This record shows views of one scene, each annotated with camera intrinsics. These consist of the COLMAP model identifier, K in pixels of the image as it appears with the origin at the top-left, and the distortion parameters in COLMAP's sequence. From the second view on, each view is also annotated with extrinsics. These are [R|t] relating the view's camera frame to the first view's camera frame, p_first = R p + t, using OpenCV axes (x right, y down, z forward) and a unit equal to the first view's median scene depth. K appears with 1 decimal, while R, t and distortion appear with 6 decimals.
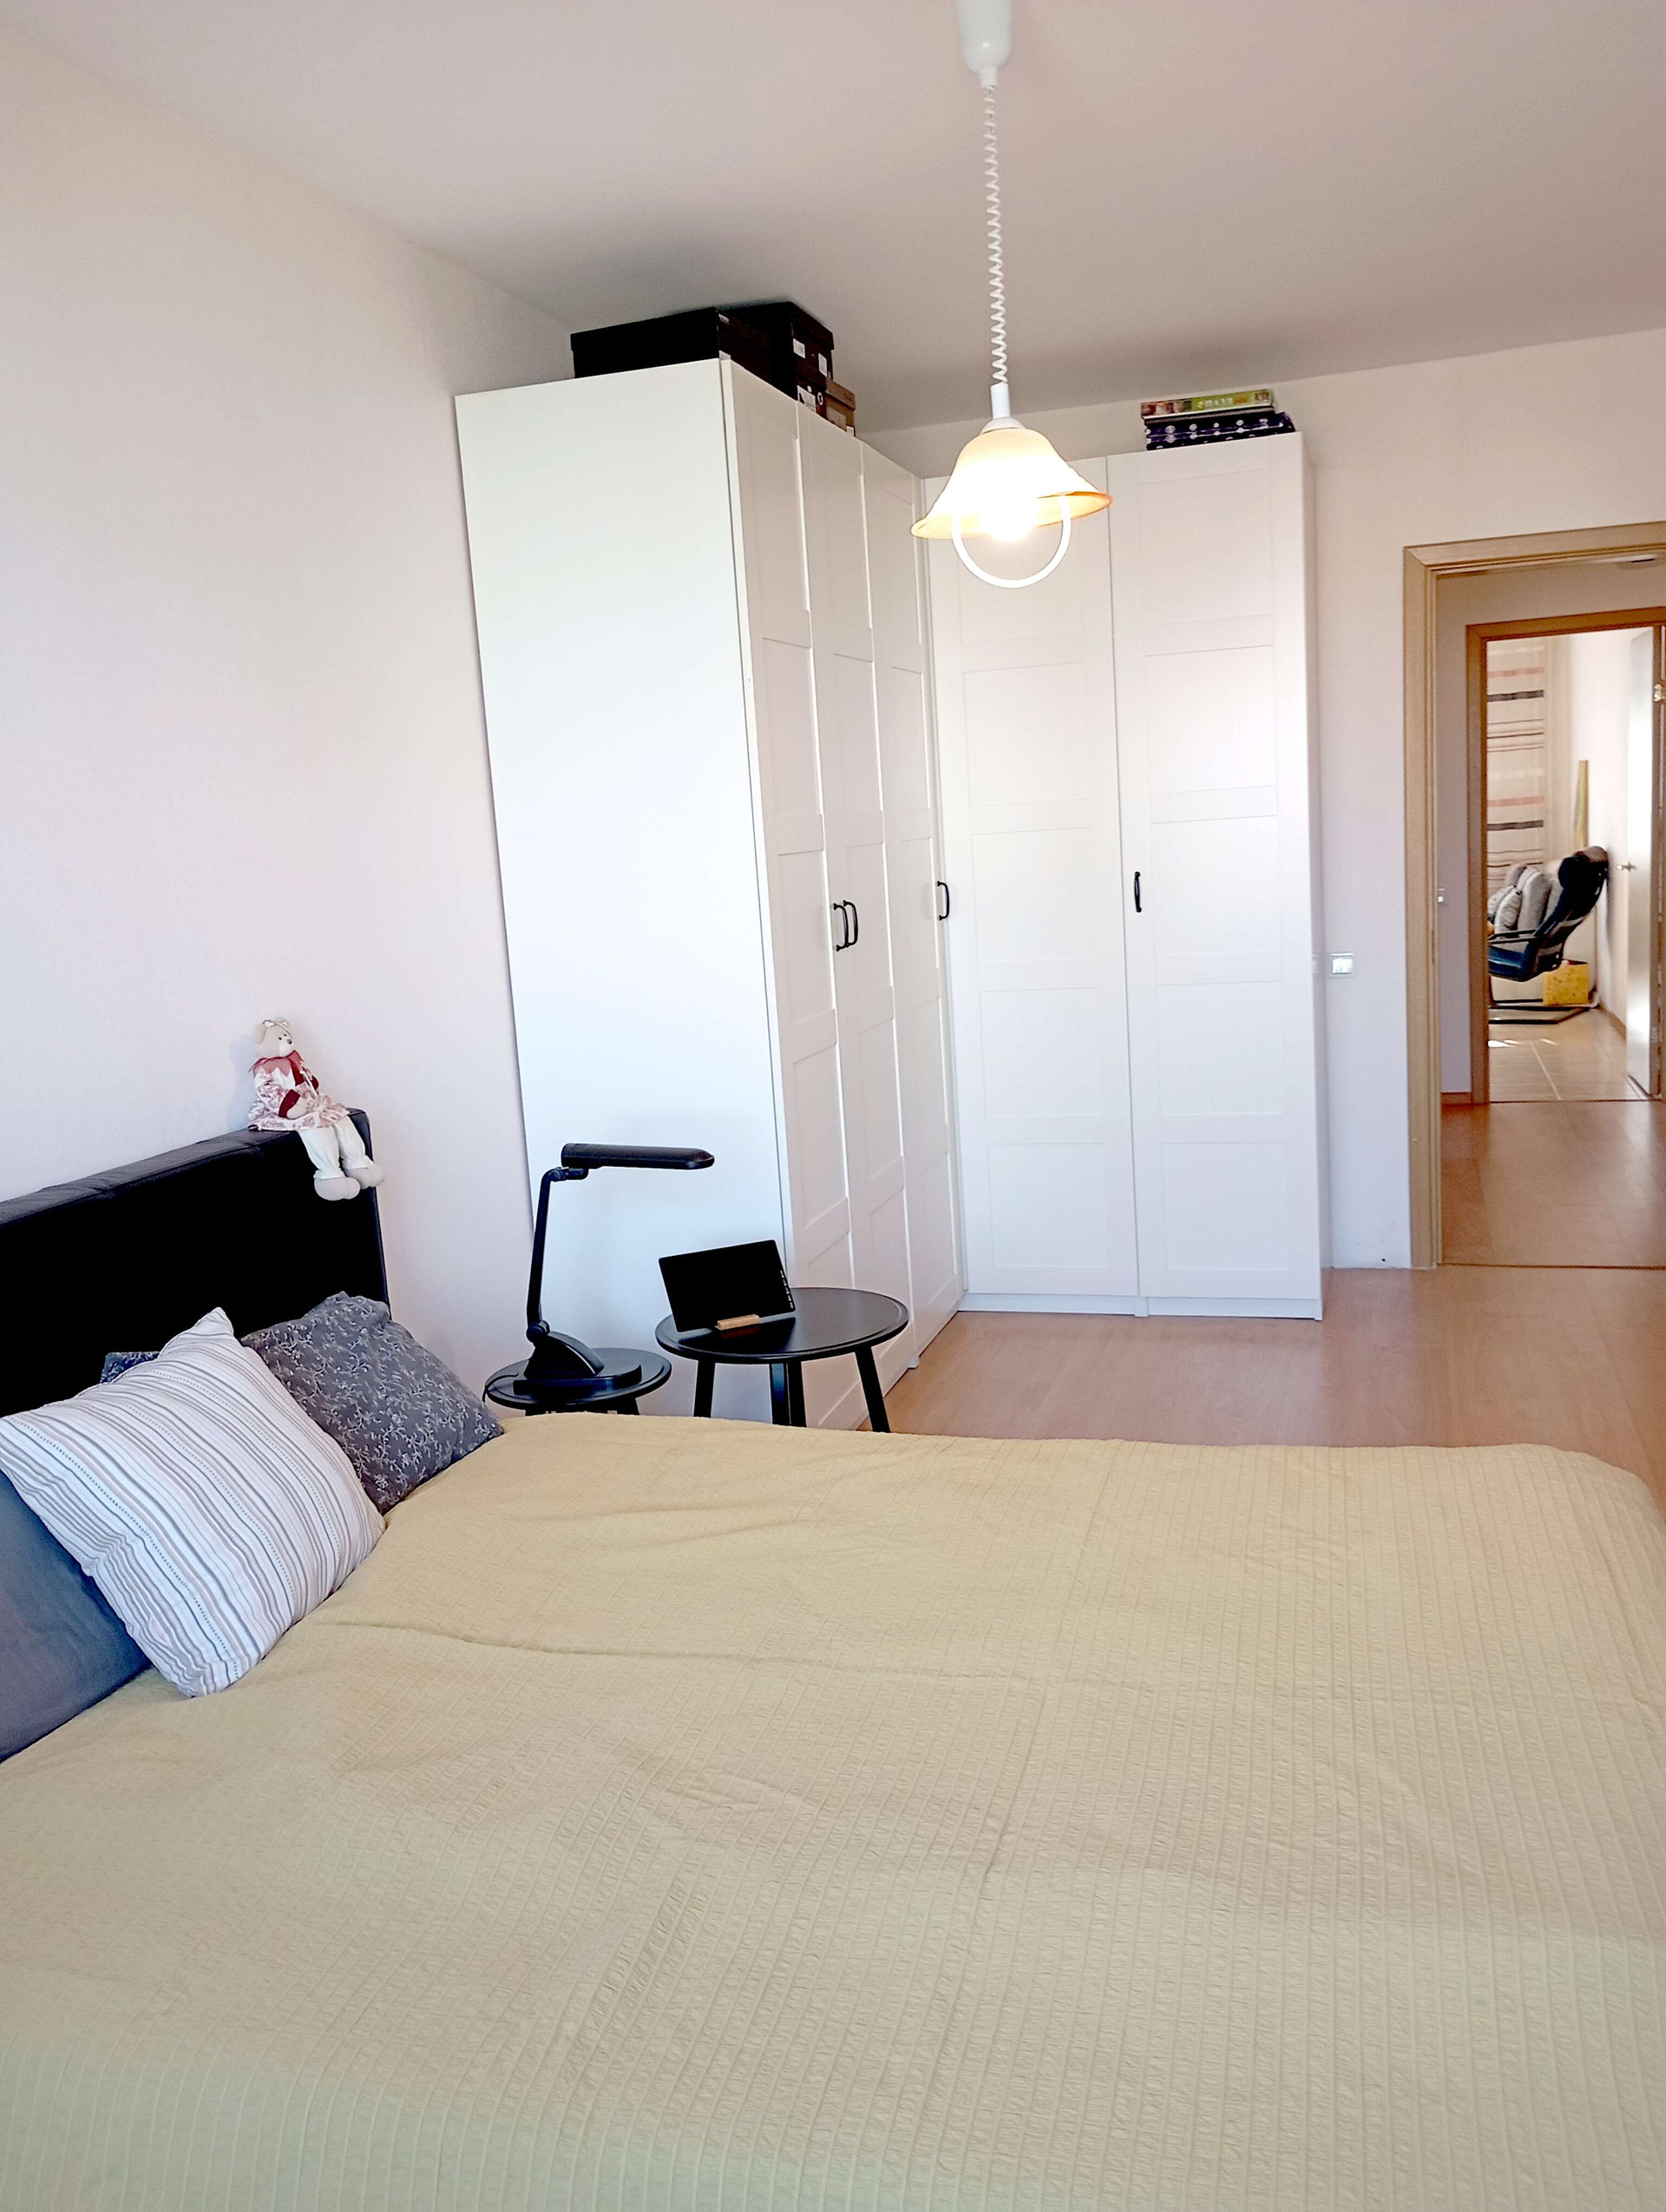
lens RADIAL K [[1851.6, 0, 833.0], [0, 1851.6, 1101.6], [0, 0, 1]] dist [0.074466, -0.081428]
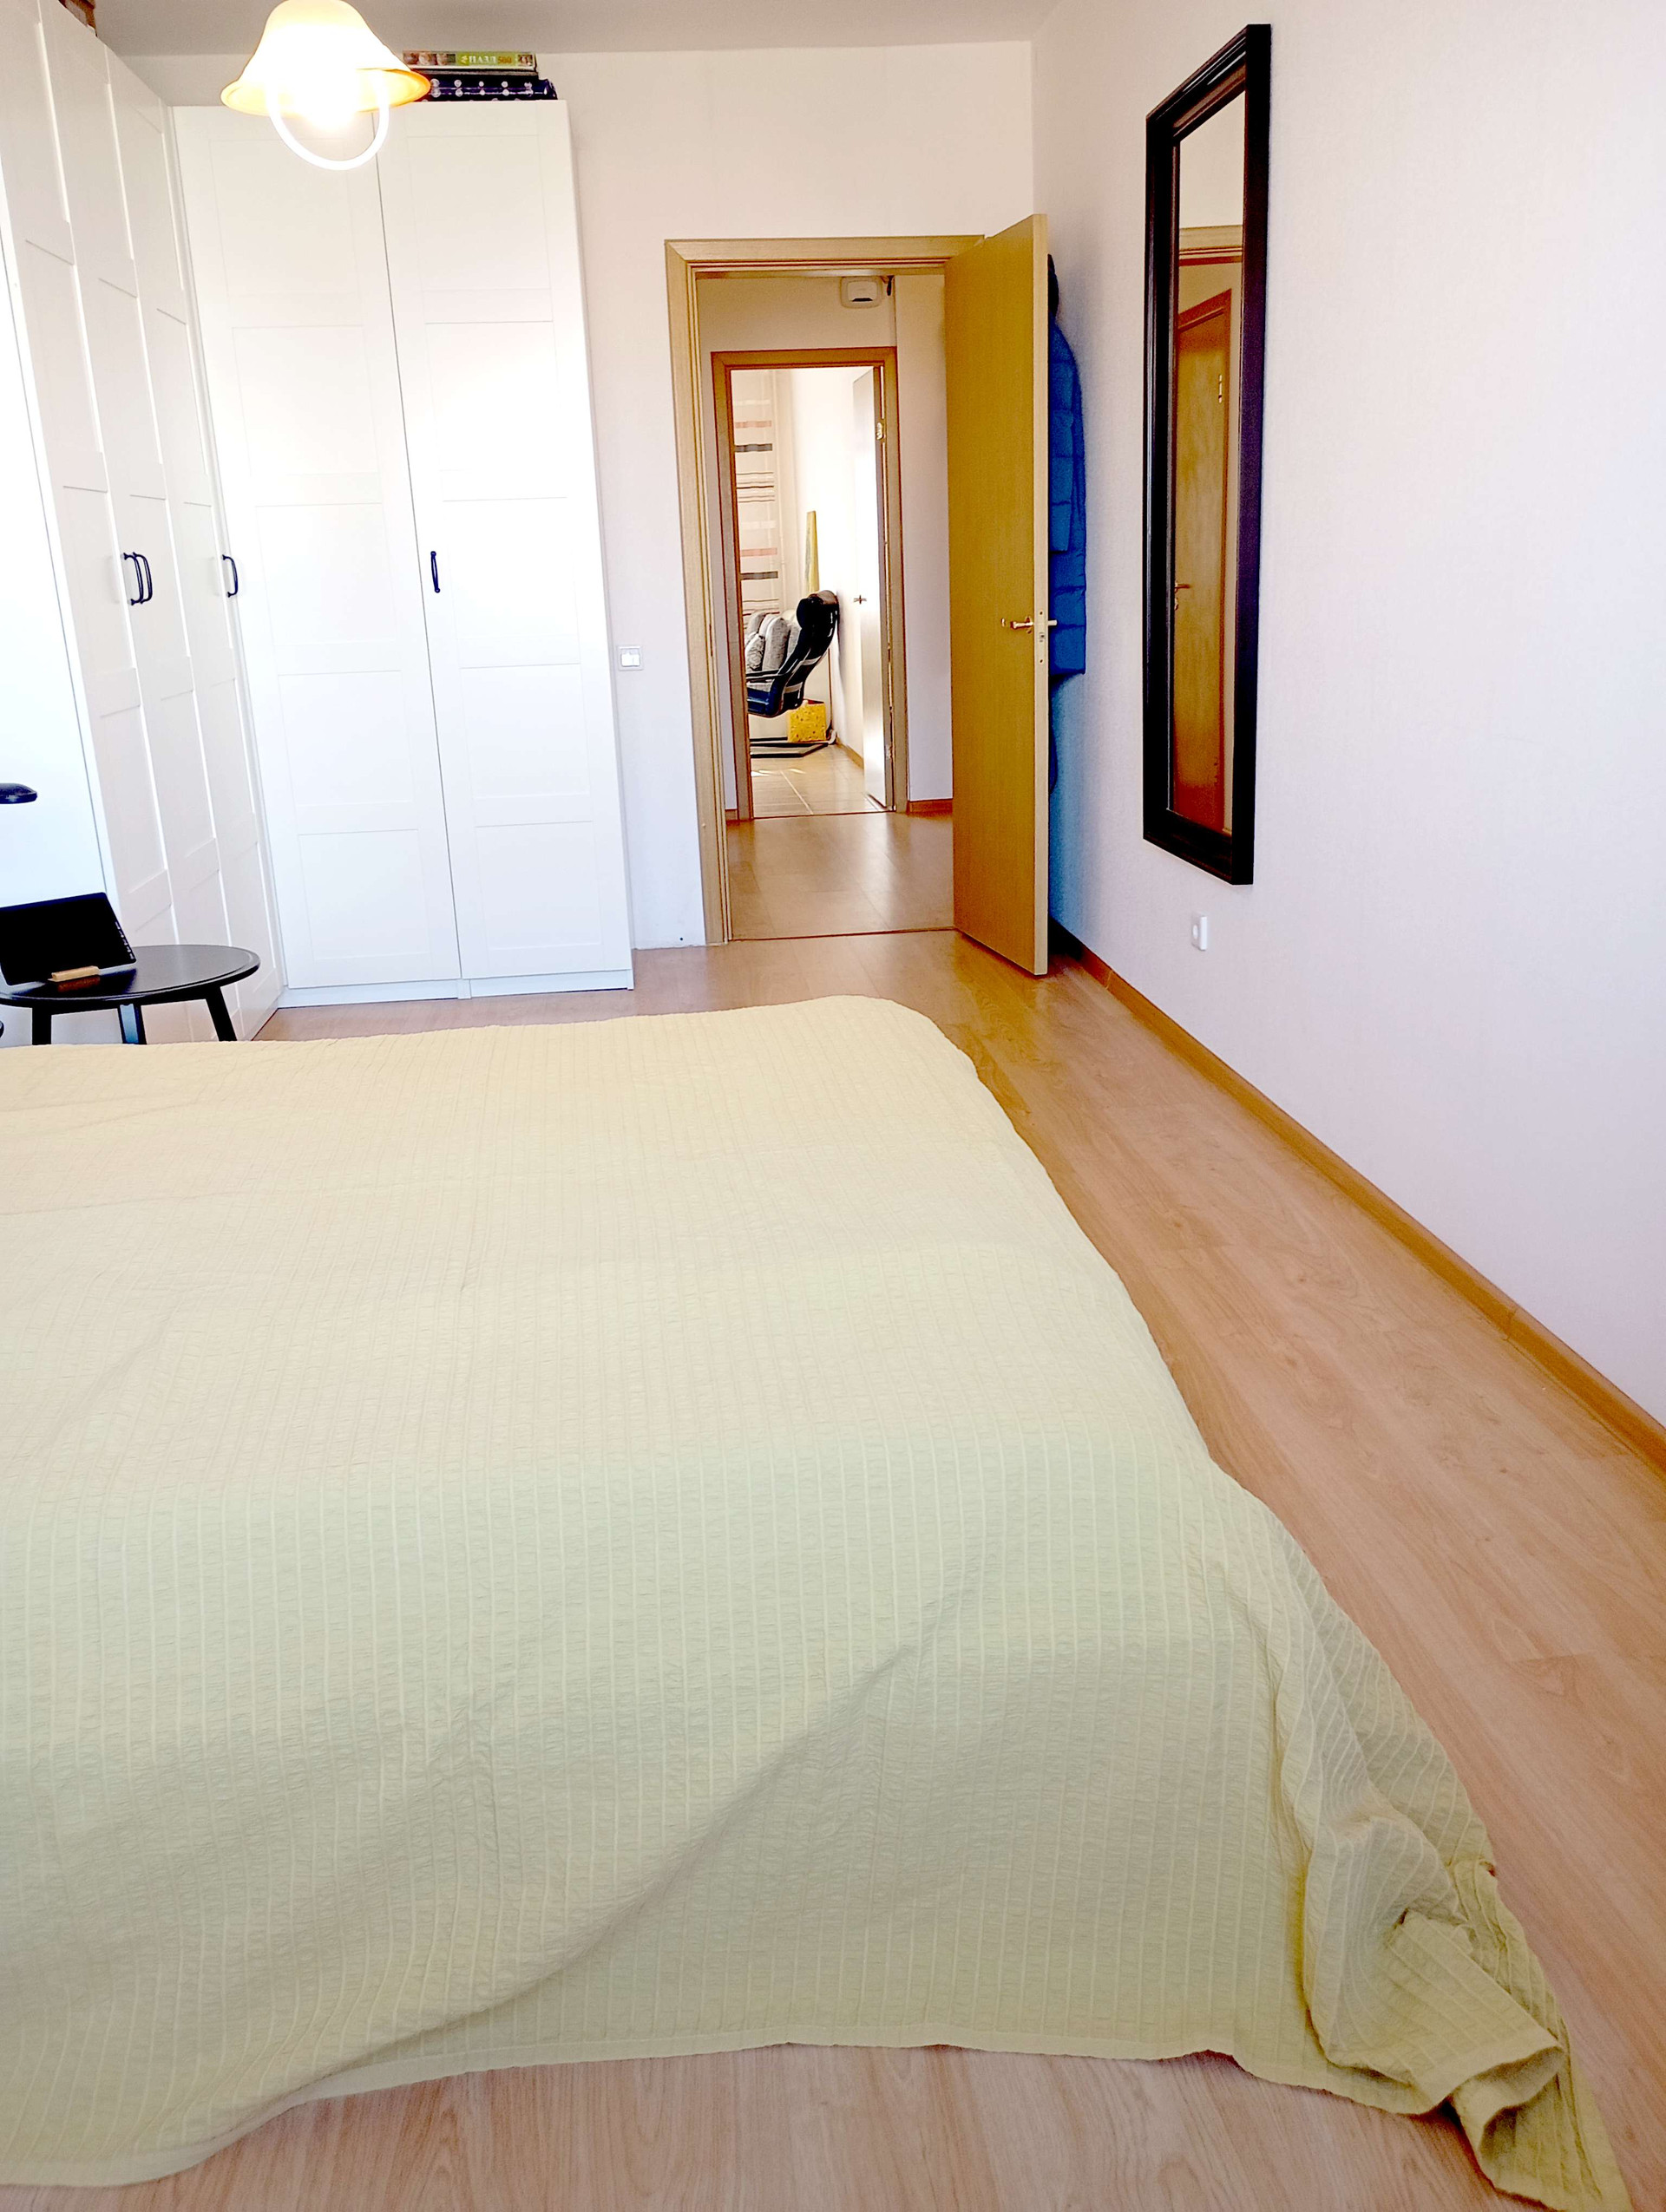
lens RADIAL K [[1851.6, 0, 834.9], [0, 1851.6, 1107.5], [0, 0, 1]] dist [0.074466, -0.081428]
pose [[0.921477, -0.082528, 0.379564, -0.041439], [0.038872, 0.991856, 0.121287, 0.057152], [-0.386483, -0.097009, 0.917181, -0.035240]]
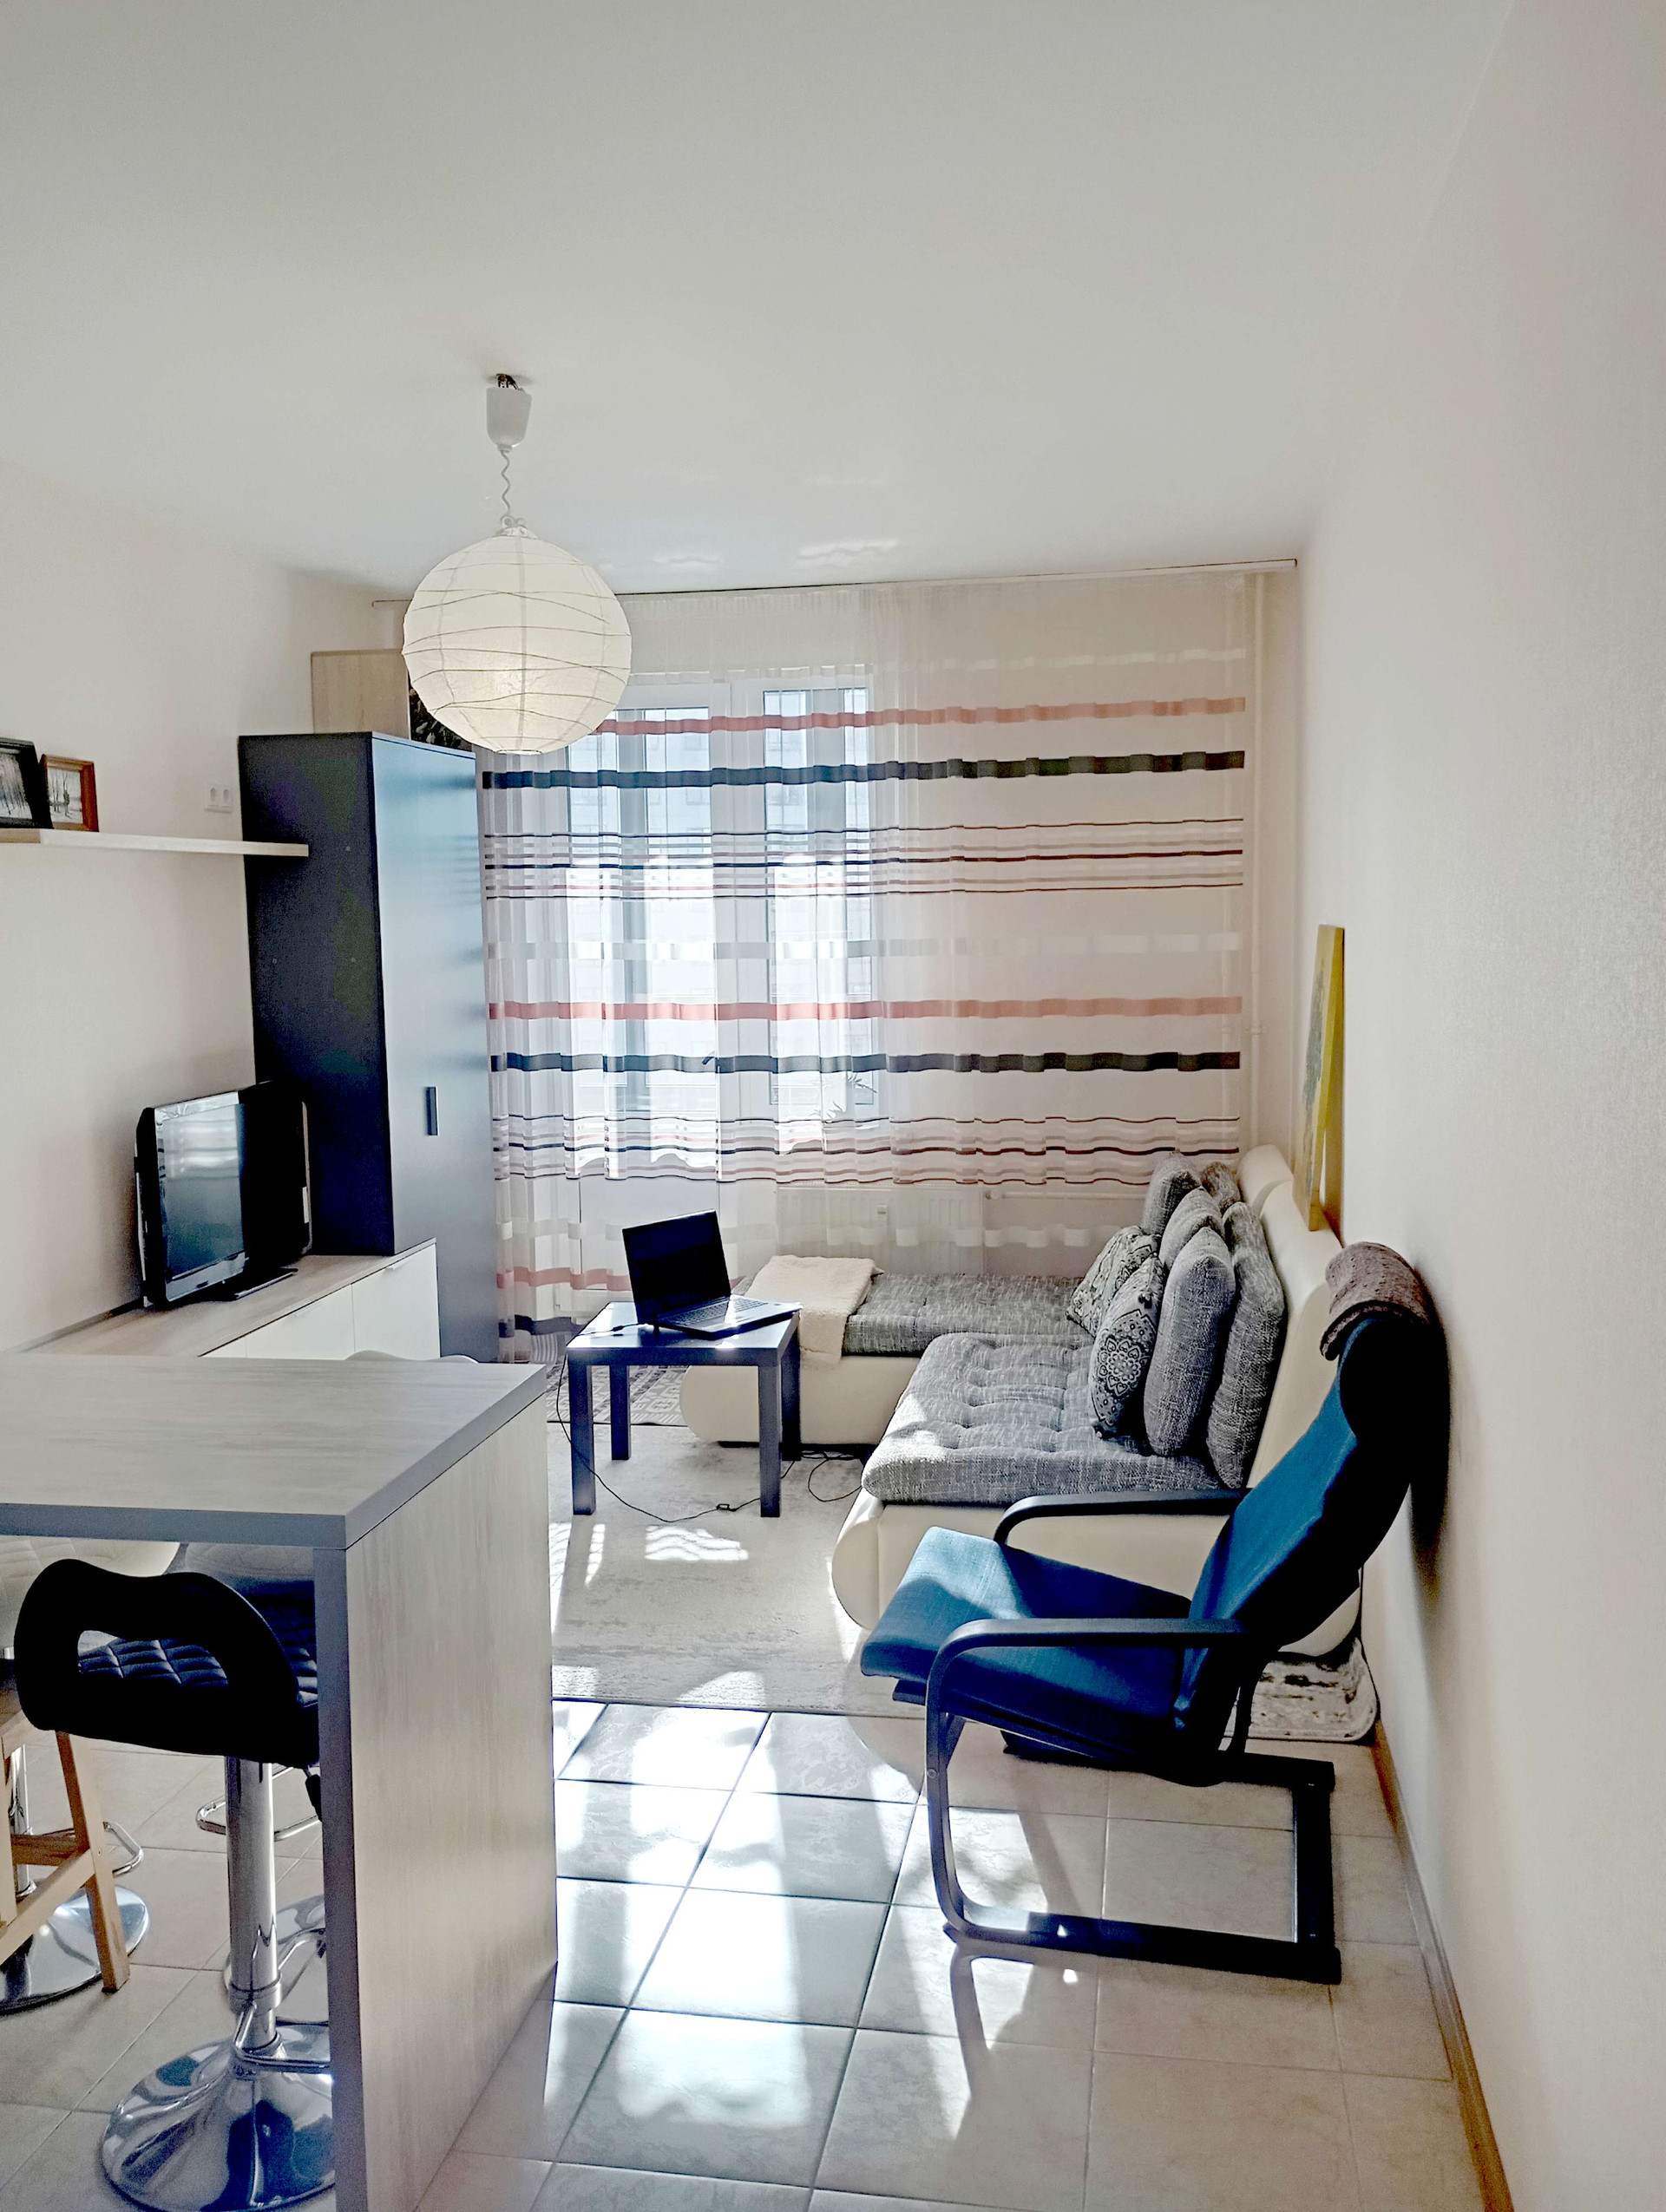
lens RADIAL K [[1851.6, 0, 859.3], [0, 1851.6, 1094.9], [0, 0, 1]] dist [0.074466, -0.081428]
pose [[0.990024, 0.038937, 0.135412, 0.538331], [-0.031498, 0.997897, -0.056650, -0.259900], [-0.137333, 0.051820, 0.989169, 1.347344]]
